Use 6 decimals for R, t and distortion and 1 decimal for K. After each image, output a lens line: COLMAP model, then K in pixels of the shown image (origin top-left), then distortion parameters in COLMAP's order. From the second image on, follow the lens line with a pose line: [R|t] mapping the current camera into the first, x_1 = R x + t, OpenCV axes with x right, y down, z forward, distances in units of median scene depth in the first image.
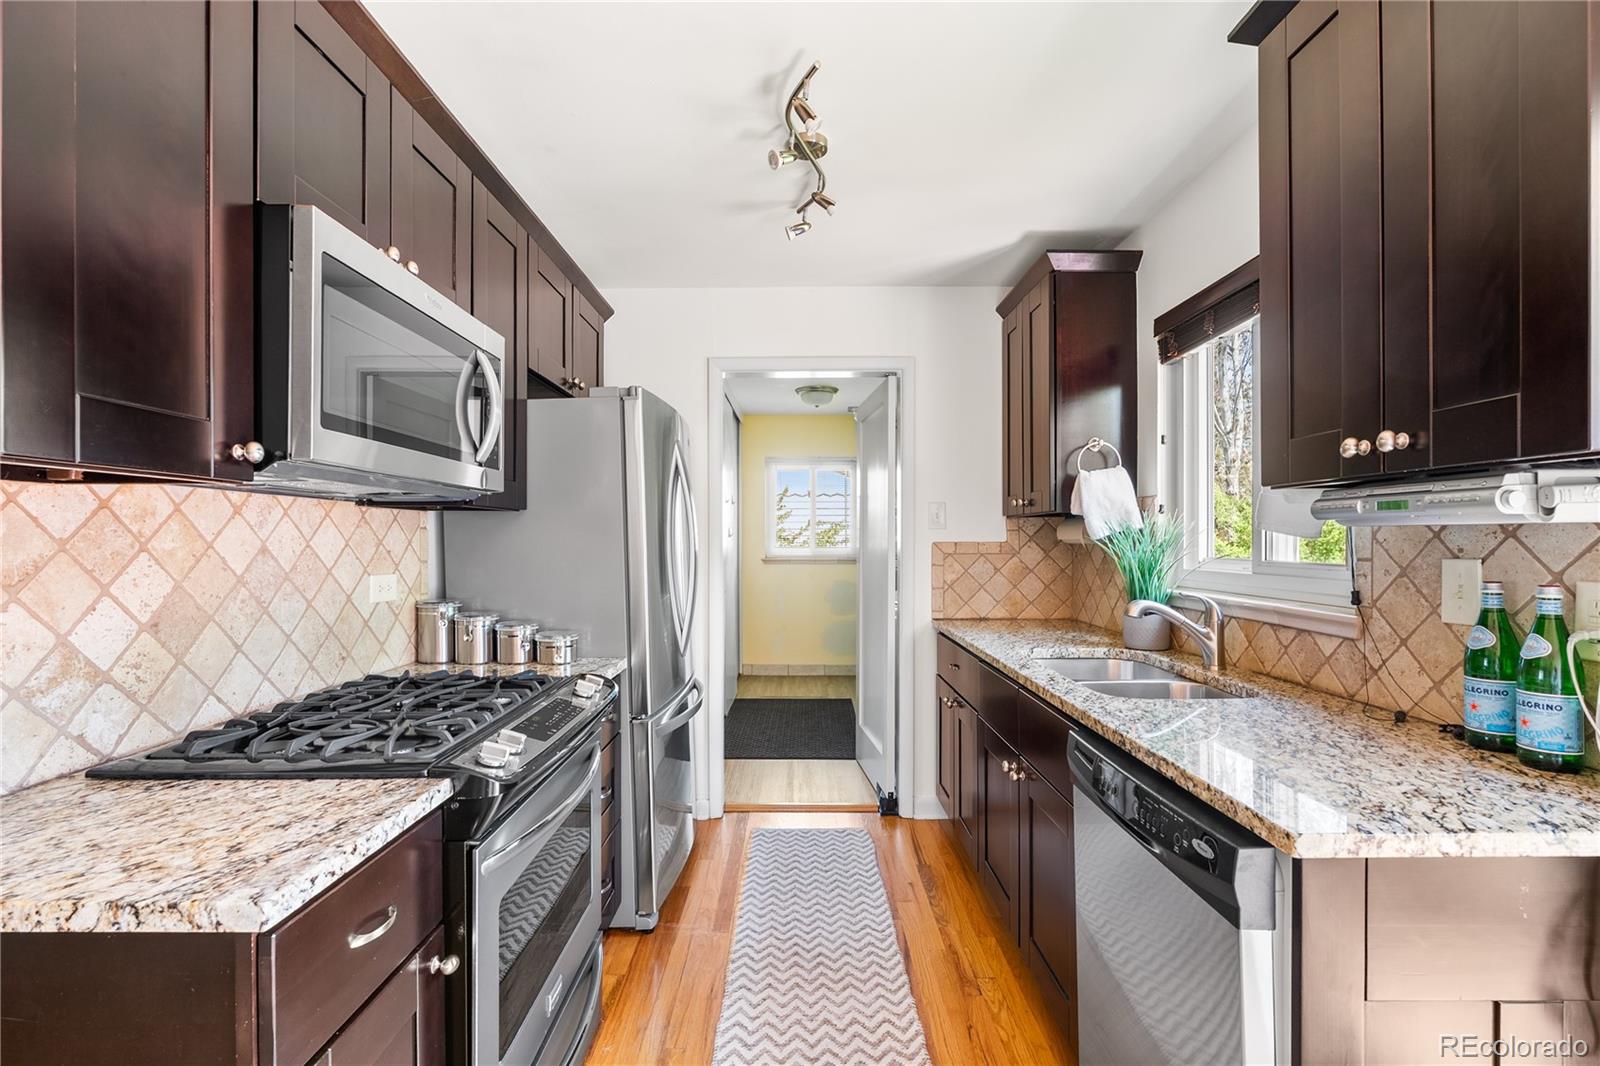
lens RADIAL K [[717.8, 0, 797.2], [0, 717.8, 542.2], [0, 0, 1]] dist [-0.006457, 0.001670]
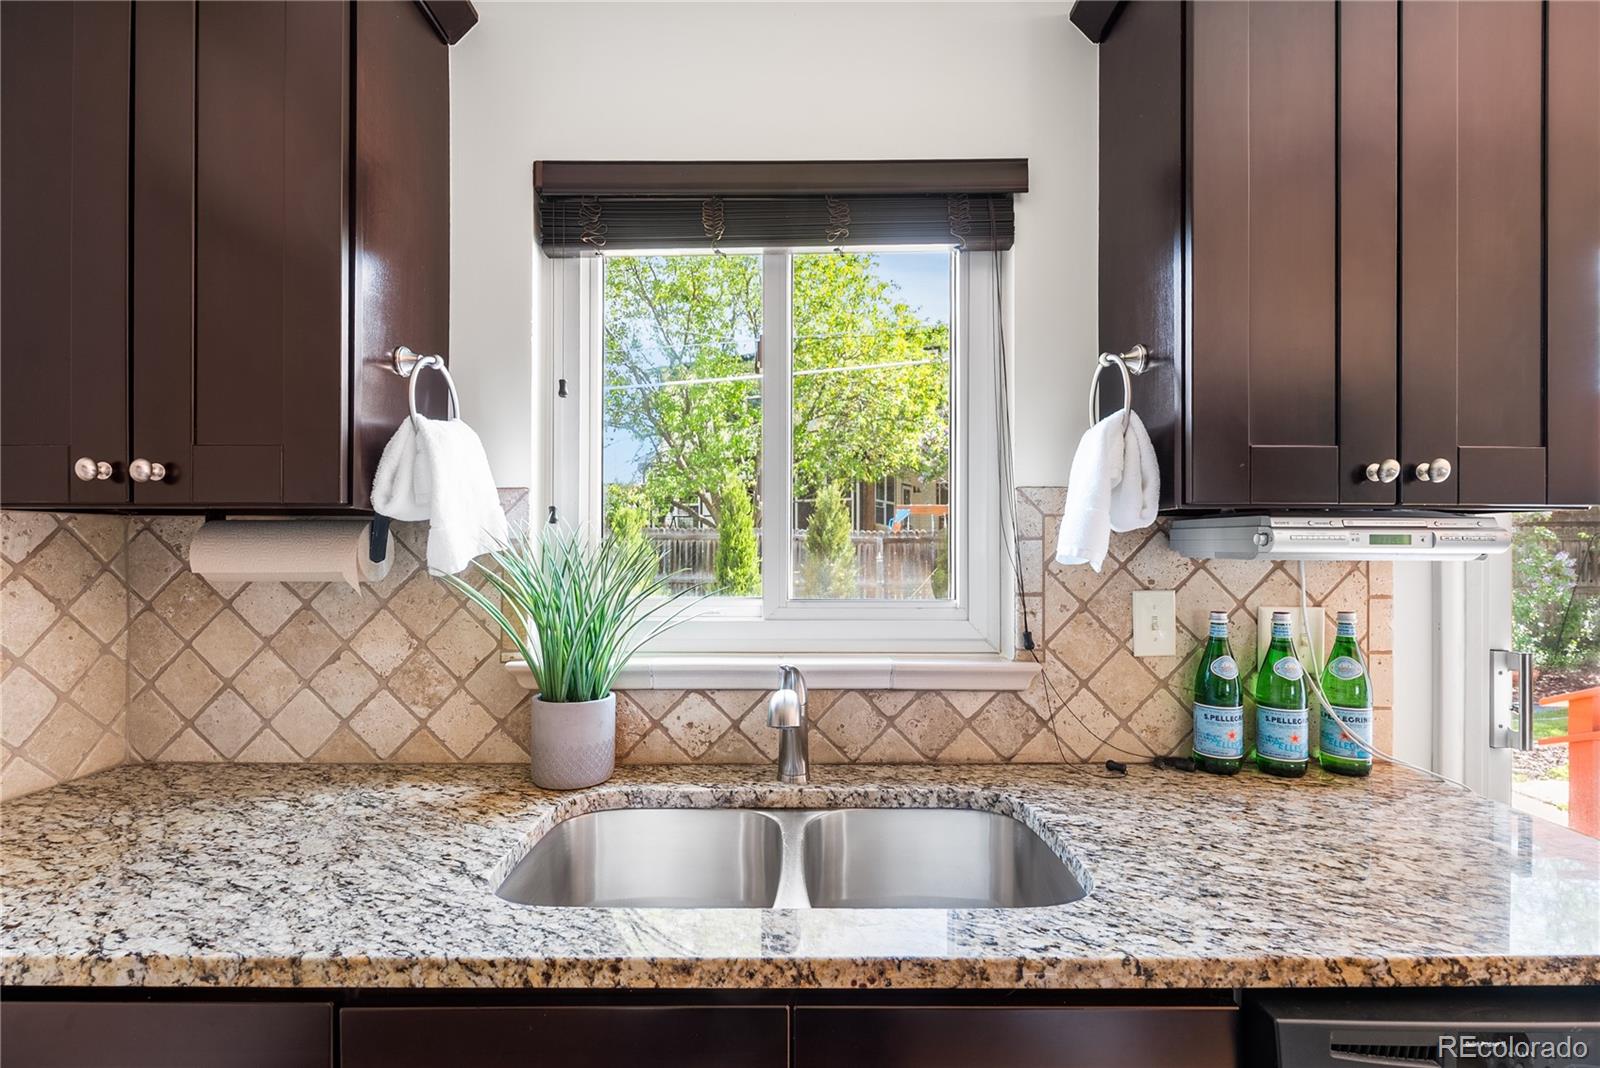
lens RADIAL K [[717.8, 0, 787.2], [0, 717.8, 543.5], [0, 0, 1]] dist [-0.006457, 0.001670]
pose [[-0.003301, 0.009896, 0.999946, -0.065850], [0.003529, 0.999945, -0.009884, -0.030660], [-0.999988, 0.003497, -0.003336, 1.361425]]
